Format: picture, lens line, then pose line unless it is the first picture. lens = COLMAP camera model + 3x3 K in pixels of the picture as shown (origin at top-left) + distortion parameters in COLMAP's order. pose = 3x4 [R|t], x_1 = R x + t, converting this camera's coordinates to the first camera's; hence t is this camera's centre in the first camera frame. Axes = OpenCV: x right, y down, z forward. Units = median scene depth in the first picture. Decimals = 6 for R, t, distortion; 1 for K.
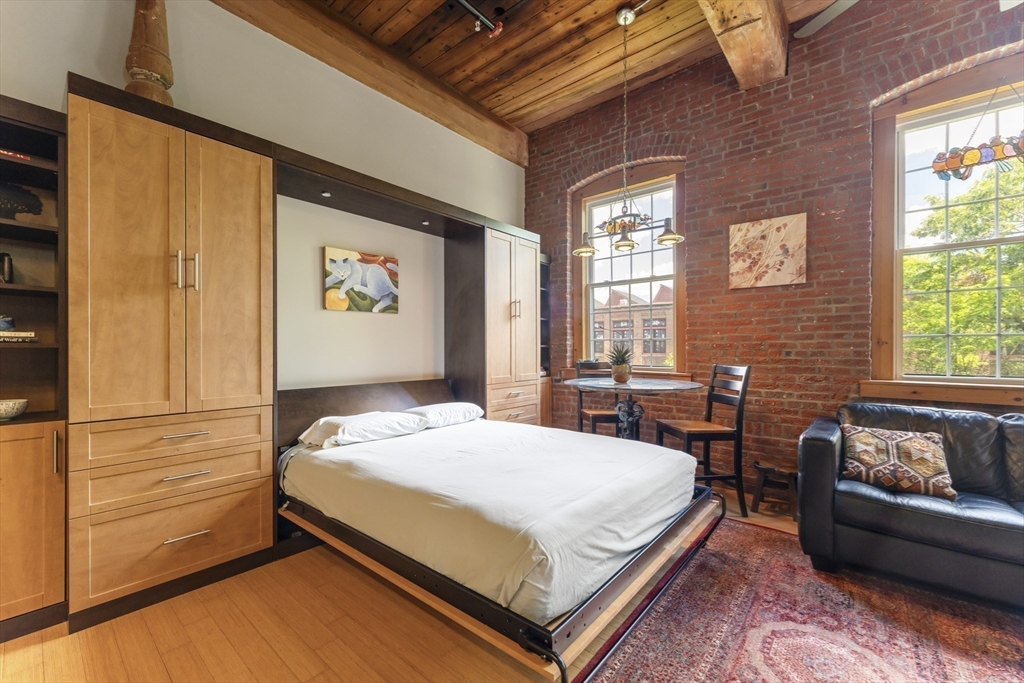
lens RADIAL K [[413.5, 0, 513.7], [0, 413.5, 349.4], [0, 0, 1]] dist [0.000451, -0.000013]
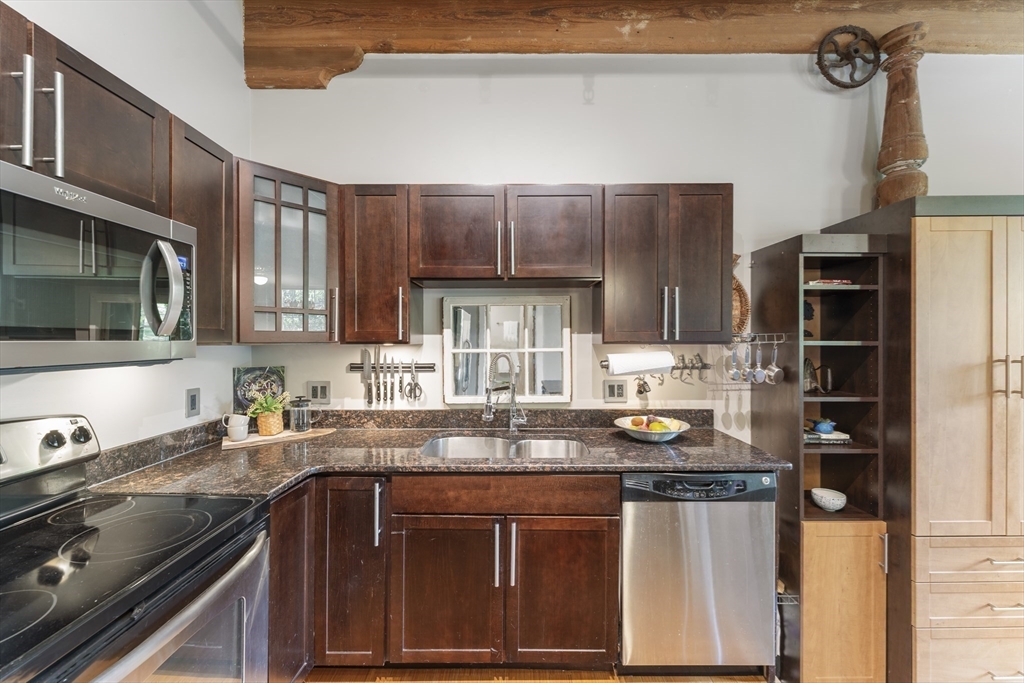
lens RADIAL K [[413.5, 0, 512.0], [0, 413.5, 341.2], [0, 0, 1]] dist [0.000451, -0.000013]
pose [[0.647212, 0.000178, -0.762310, -0.505317], [0.005675, 0.999971, 0.005052, -0.172425], [0.762289, -0.007596, 0.647193, -0.237093]]
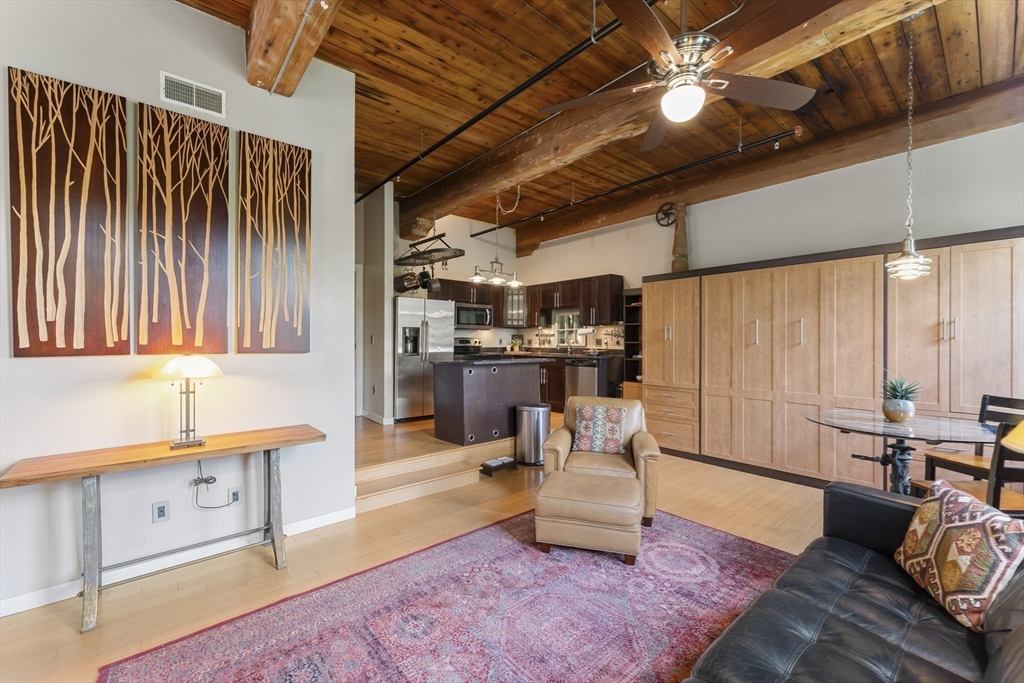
lens RADIAL K [[413.5, 0, 510.7], [0, 413.5, 343.1], [0, 0, 1]] dist [0.000451, -0.000013]
pose [[-0.163388, 0.003158, -0.986557, 1.245383], [-0.002077, 0.999992, 0.003545, -0.084429], [0.986560, 0.002628, -0.163380, 0.274550]]
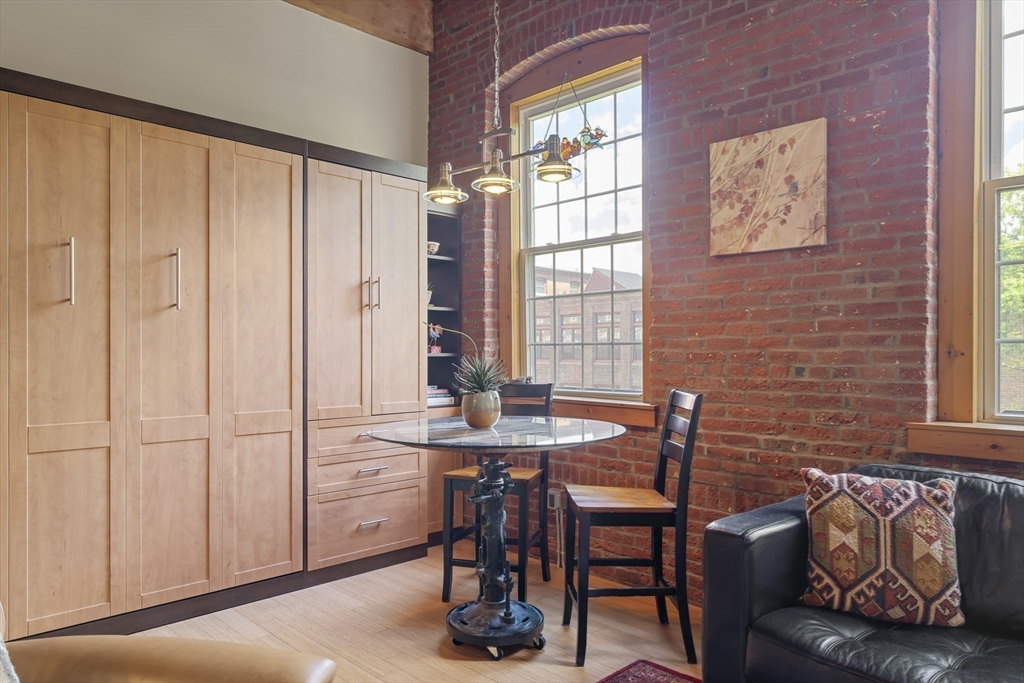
lens RADIAL K [[683.4, 0, 514.6], [0, 683.4, 354.9], [0, 0, 1]] dist [-0.003267, 0.006594]
pose [[0.995704, 0.001556, -0.092576, 0.365779], [-0.001434, 0.999998, 0.001385, -0.013263], [0.092578, -0.001247, 0.995705, 0.048642]]
